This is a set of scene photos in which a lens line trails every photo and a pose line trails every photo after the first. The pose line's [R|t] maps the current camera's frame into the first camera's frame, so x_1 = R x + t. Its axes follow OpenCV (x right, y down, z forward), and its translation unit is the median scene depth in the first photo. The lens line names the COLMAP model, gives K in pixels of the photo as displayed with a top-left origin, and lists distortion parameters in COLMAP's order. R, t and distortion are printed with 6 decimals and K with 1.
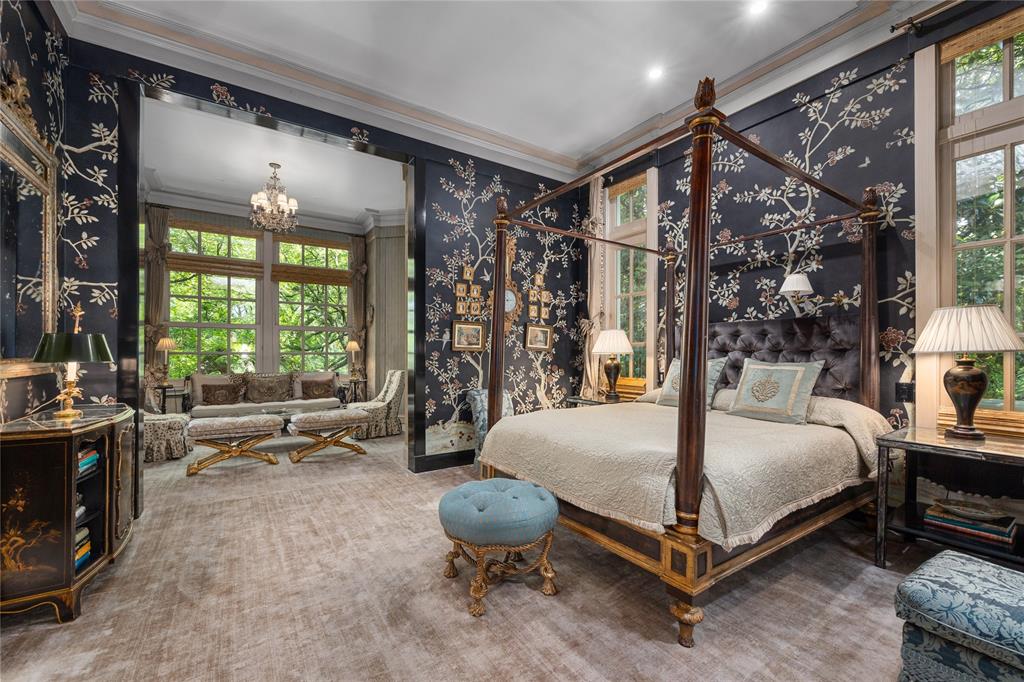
lens RADIAL K [[417.7, 0, 515.4], [0, 417.7, 352.6], [0, 0, 1]] dist [0.000460, 0.000003]
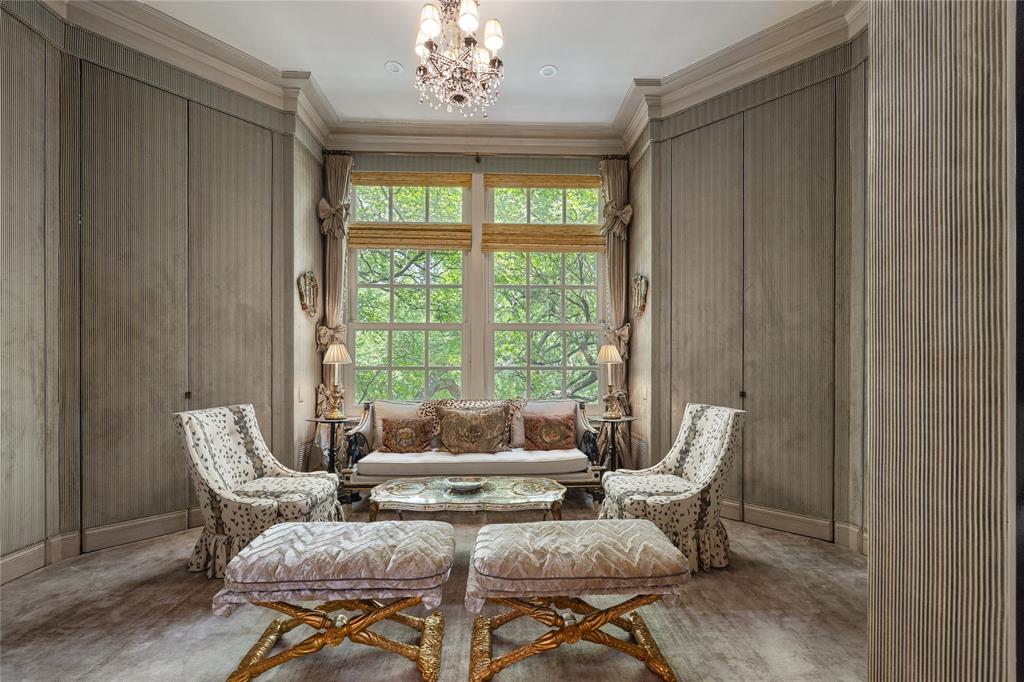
lens RADIAL K [[417.0, 0, 513.1], [0, 417.0, 368.1], [0, 0, 1]] dist [-0.000462, -0.000021]
pose [[0.852437, -0.000513, -0.522830, -0.218803], [0.001695, 0.999997, 0.001783, 0.000977], [0.522828, -0.002406, 0.852435, 0.488969]]
